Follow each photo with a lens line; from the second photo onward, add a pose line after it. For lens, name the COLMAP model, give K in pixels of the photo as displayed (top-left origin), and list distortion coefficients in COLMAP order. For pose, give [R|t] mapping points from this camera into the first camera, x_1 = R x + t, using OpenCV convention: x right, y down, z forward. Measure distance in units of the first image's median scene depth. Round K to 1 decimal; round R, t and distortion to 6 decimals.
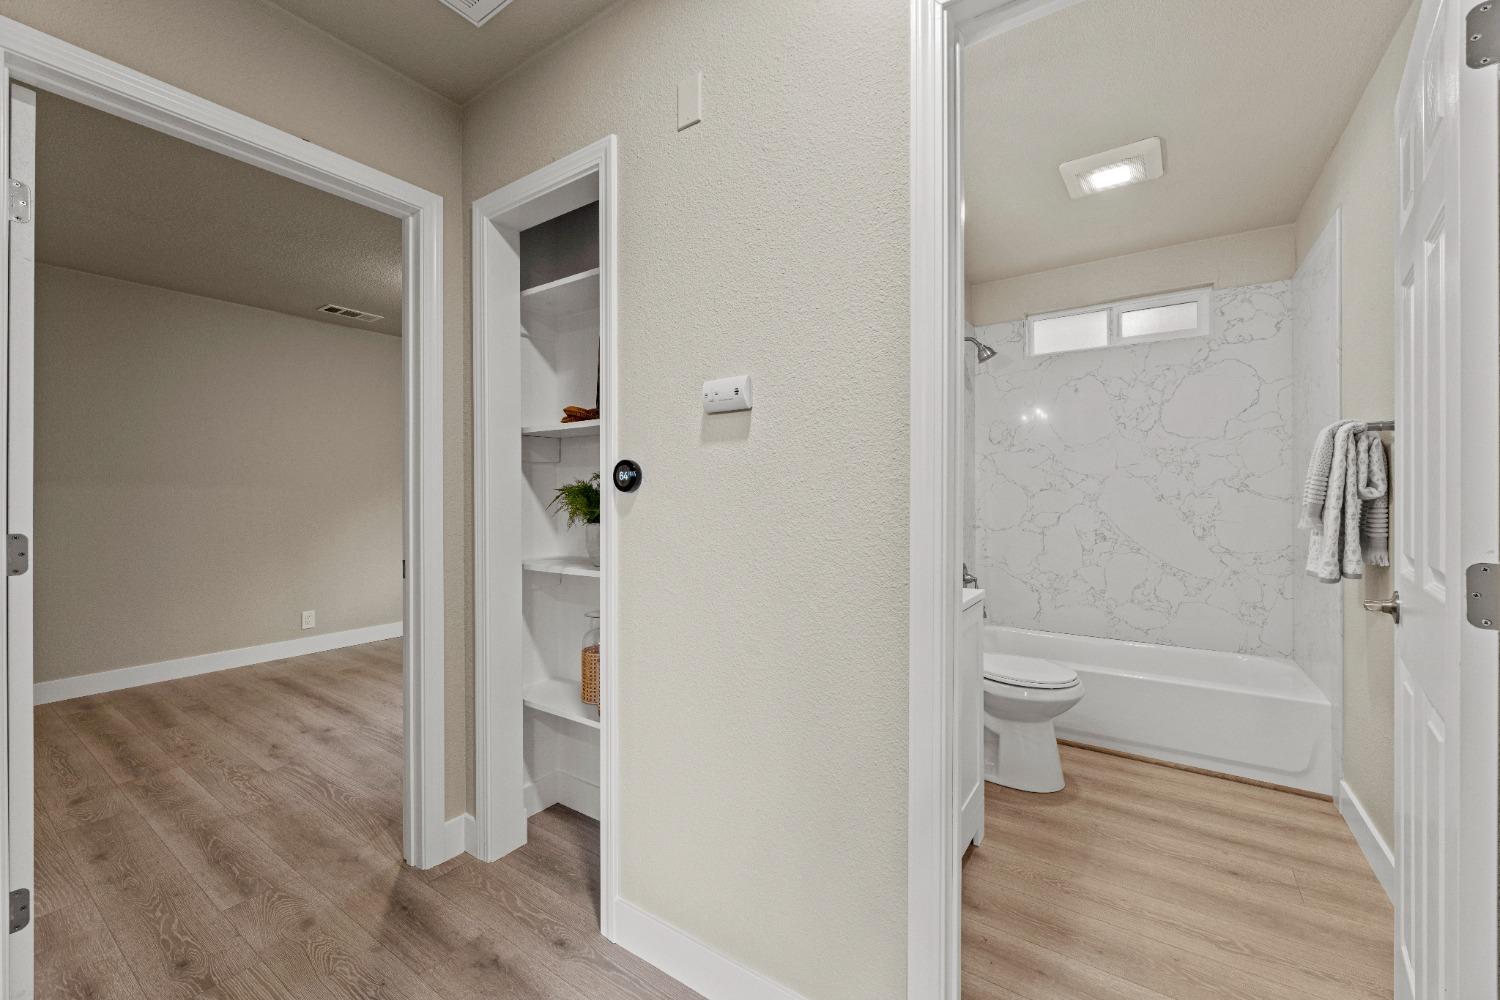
lens RADIAL K [[603.1, 0, 756.4], [0, 603.1, 498.3], [0, 0, 1]] dist [-0.000222, -0.000227]
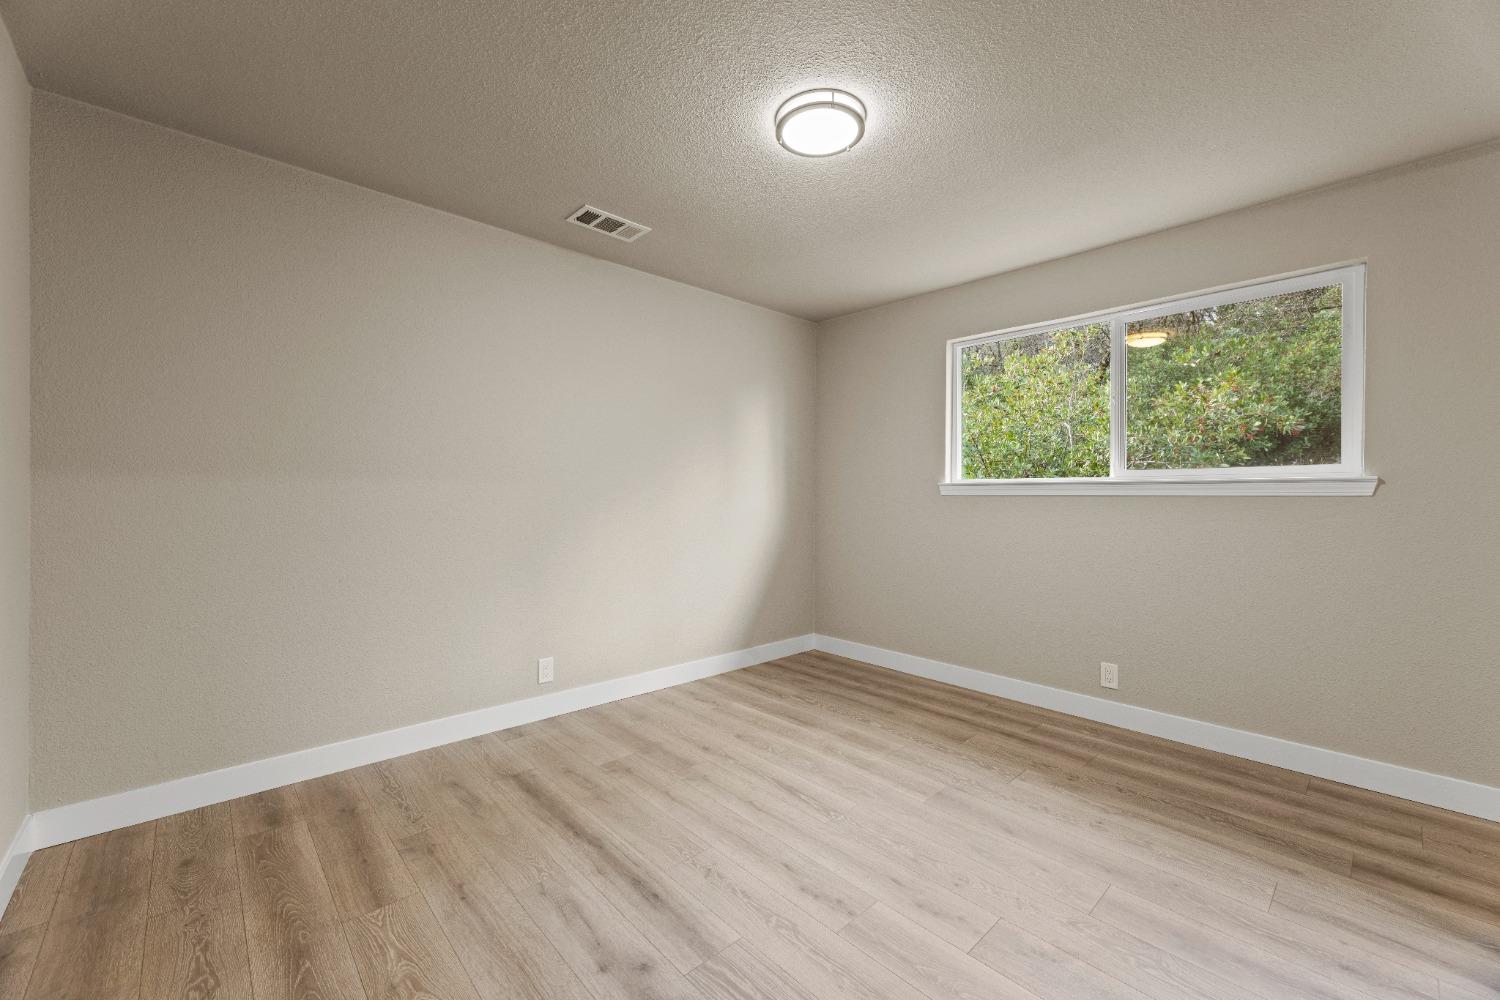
lens RADIAL K [[603.1, 0, 756.4], [0, 603.1, 498.3], [0, 0, 1]] dist [-0.000222, -0.000227]
pose [[0.976317, 0.006293, -0.216254, -0.471548], [-0.005410, 0.999974, 0.004673, -0.006732], [0.216278, -0.003393, 0.976326, 0.488082]]
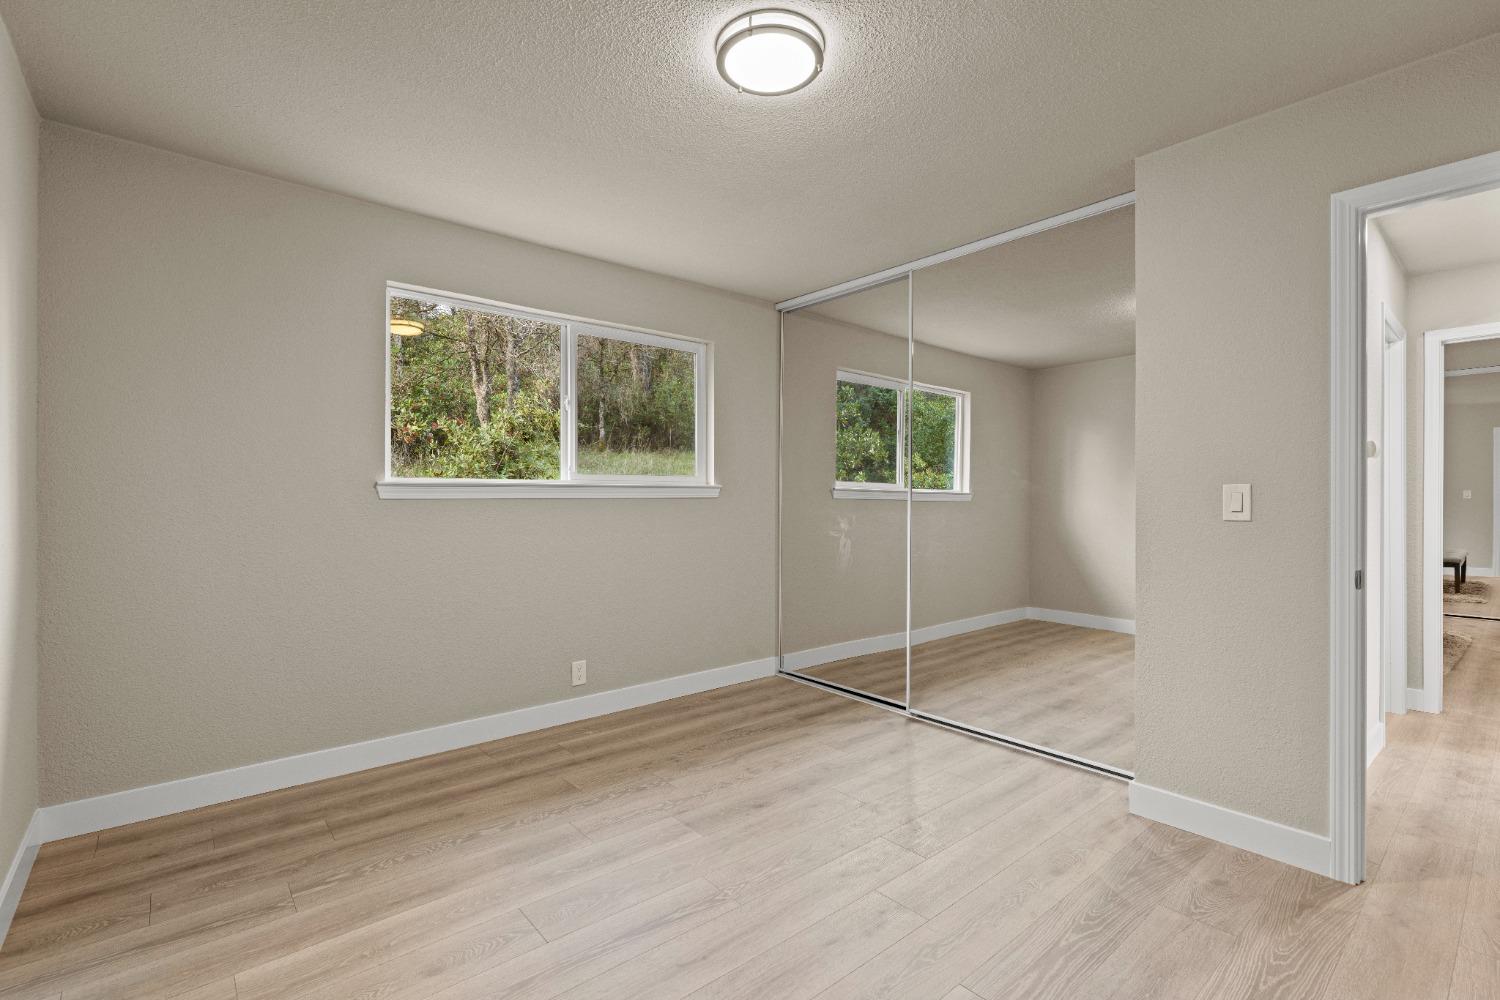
lens RADIAL K [[671.0, 0, 747.0], [0, 671.0, 497.0], [0, 0, 1]] dist [-0.002400, -0.000131]
pose [[0.269835, 0.000335, 0.962906, -1.133109], [0.002065, 0.999997, -0.000926, -0.009931], [-0.962904, 0.002238, 0.269834, 0.999274]]
